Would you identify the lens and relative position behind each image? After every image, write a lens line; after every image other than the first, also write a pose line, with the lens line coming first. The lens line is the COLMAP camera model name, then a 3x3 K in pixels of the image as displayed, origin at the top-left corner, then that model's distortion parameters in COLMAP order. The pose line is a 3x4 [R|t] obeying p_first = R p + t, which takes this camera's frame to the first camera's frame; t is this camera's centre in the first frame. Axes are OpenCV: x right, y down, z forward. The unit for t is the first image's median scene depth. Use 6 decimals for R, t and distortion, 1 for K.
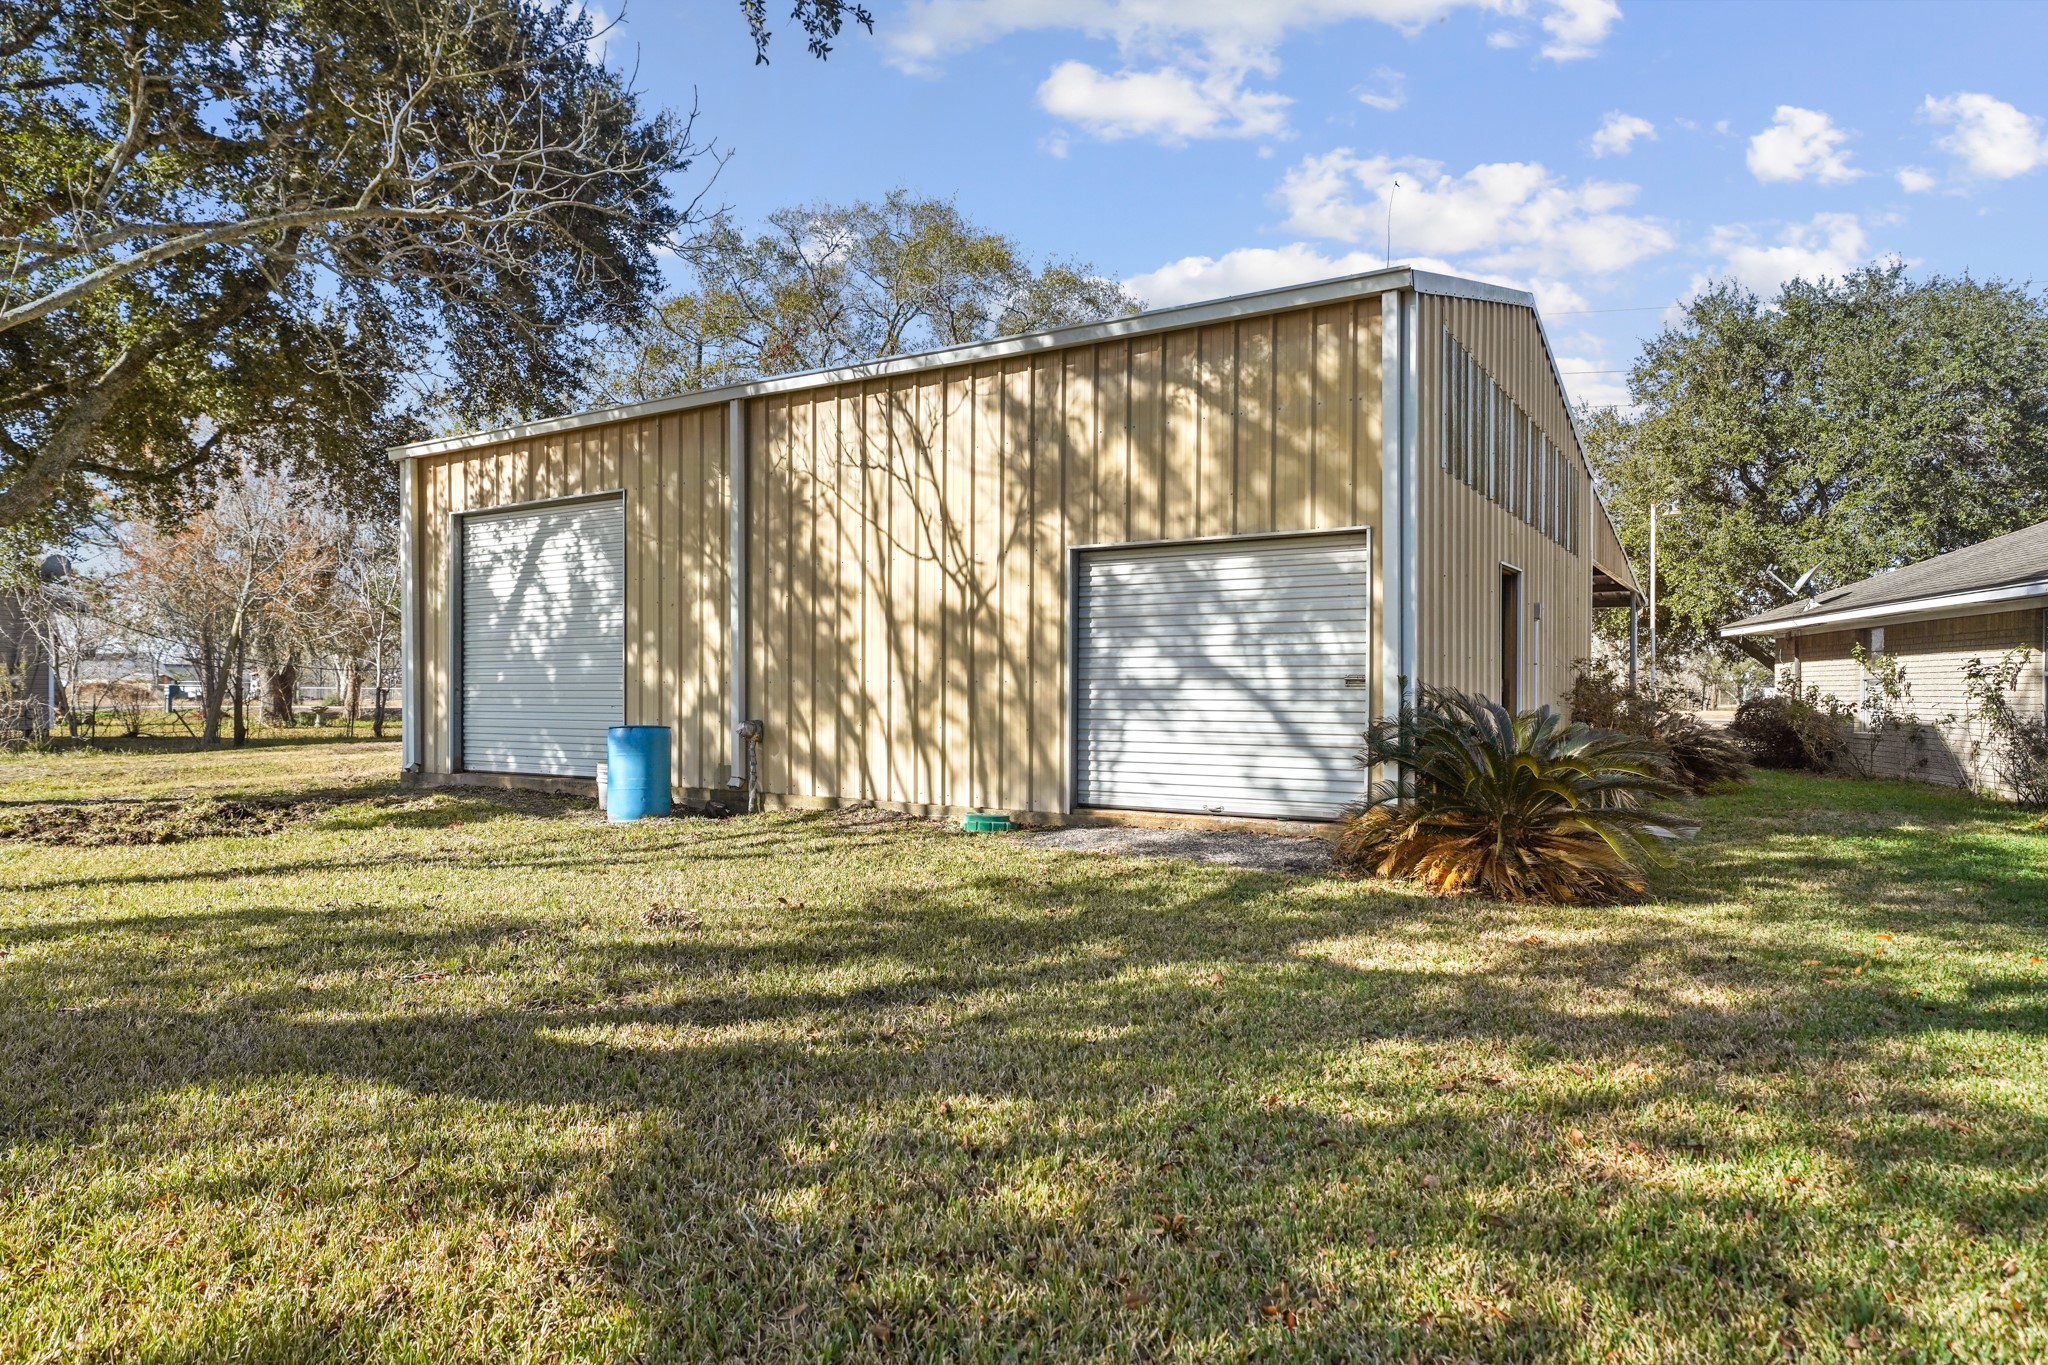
lens RADIAL K [[1232.2, 0, 1023.0], [0, 1232.2, 679.2], [0, 0, 1]] dist [0.005337, 0.000335]
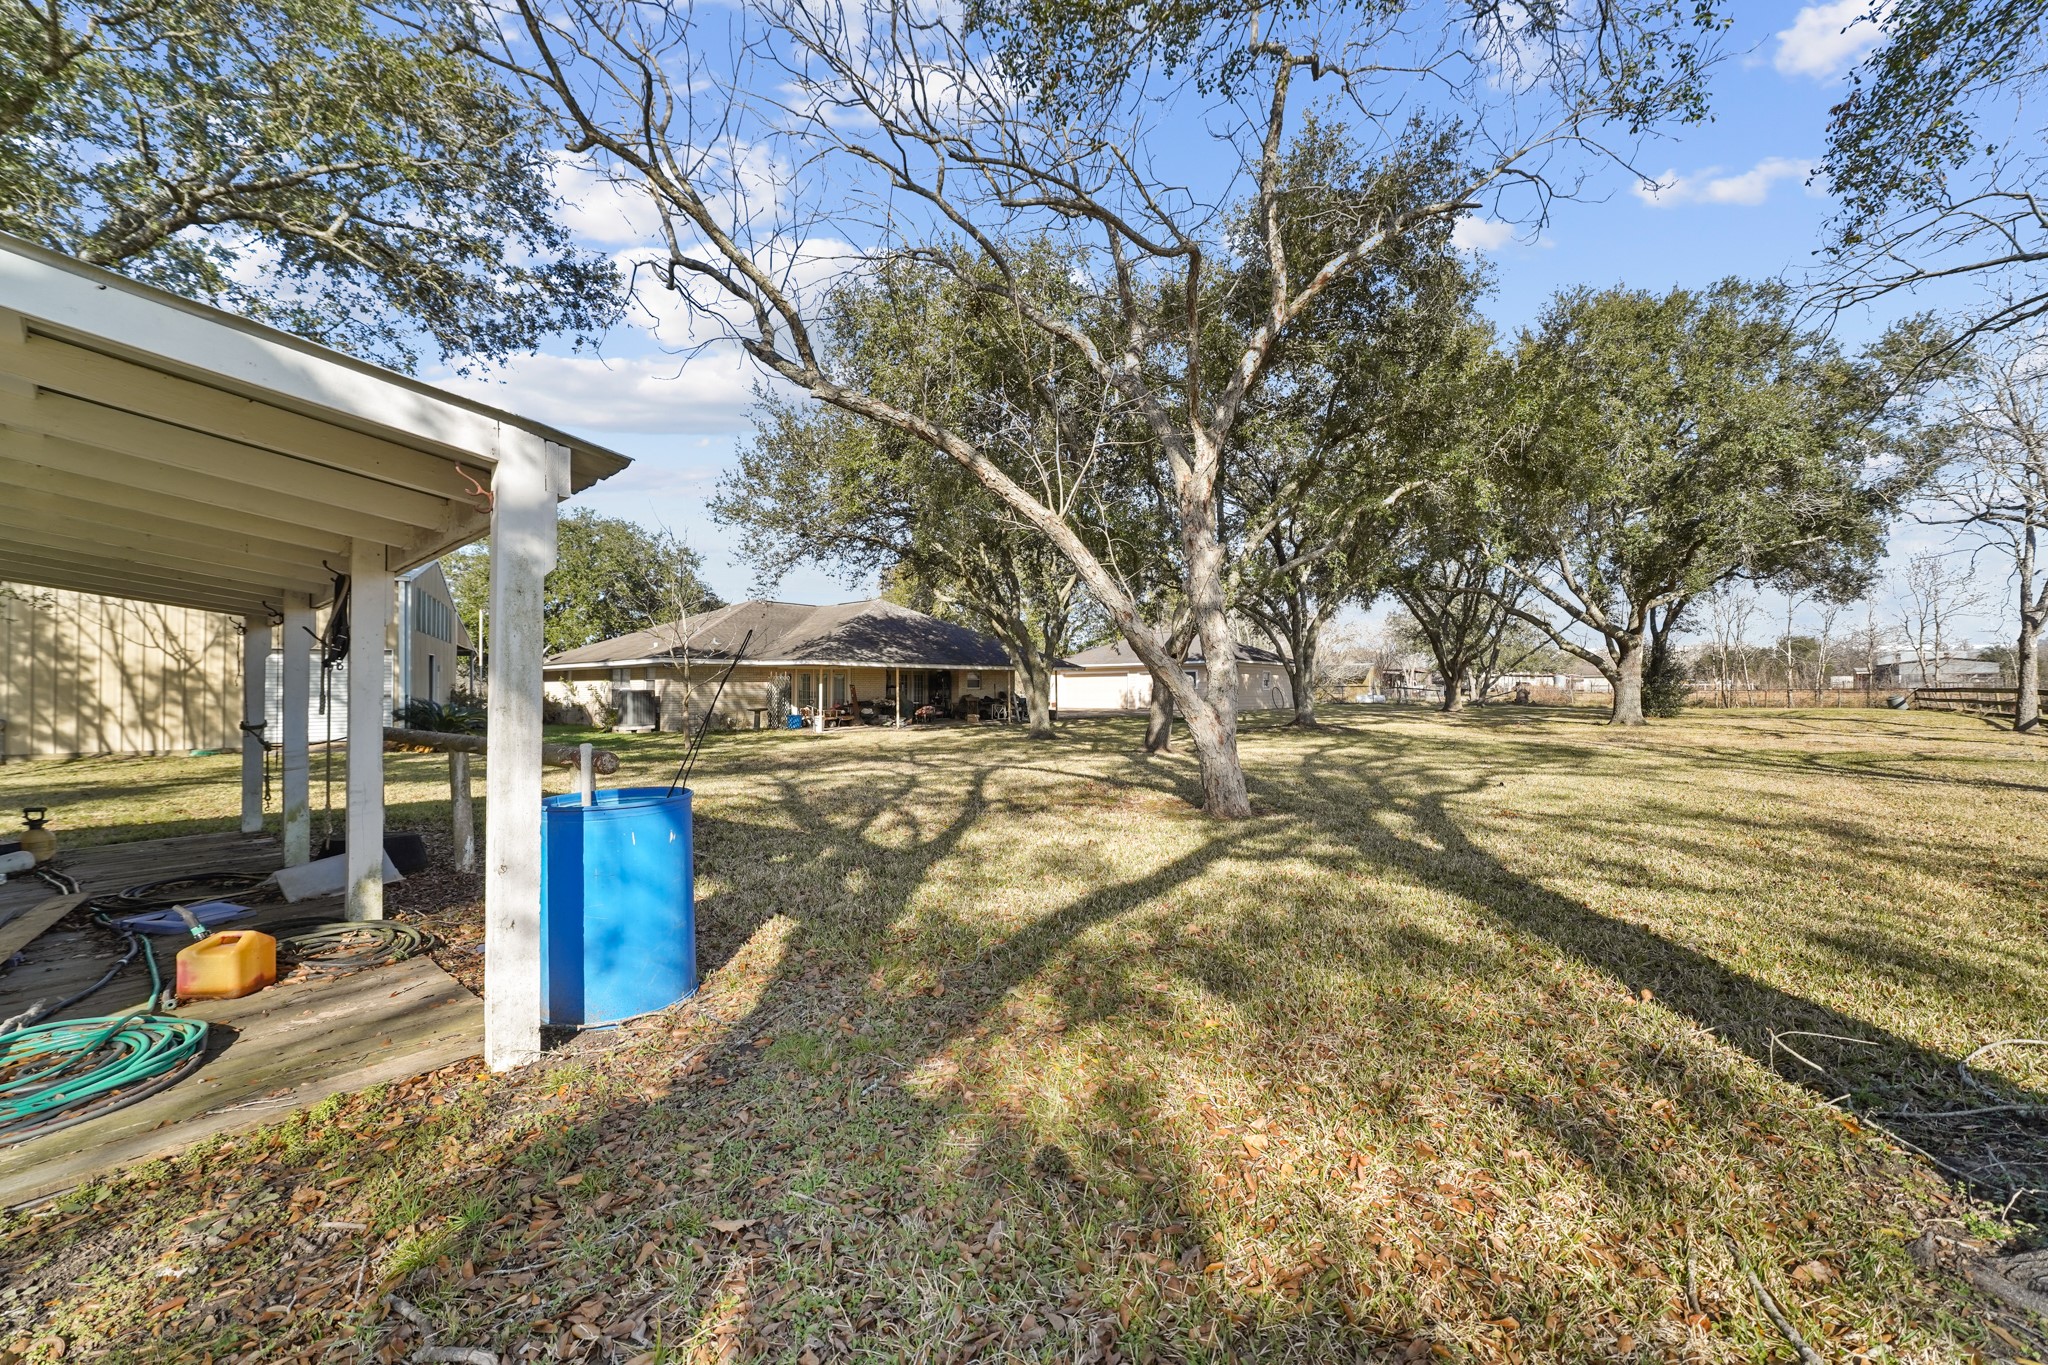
lens RADIAL K [[768.1, 0, 1023.5], [0, 768.1, 669.6], [0, 0, 1]] dist [0.000309, 0.000013]
pose [[0.458325, 0.012421, 0.888698, -0.612592], [-0.001635, 0.999912, -0.013132, -0.038376], [-0.888783, 0.004566, 0.458305, -1.141897]]
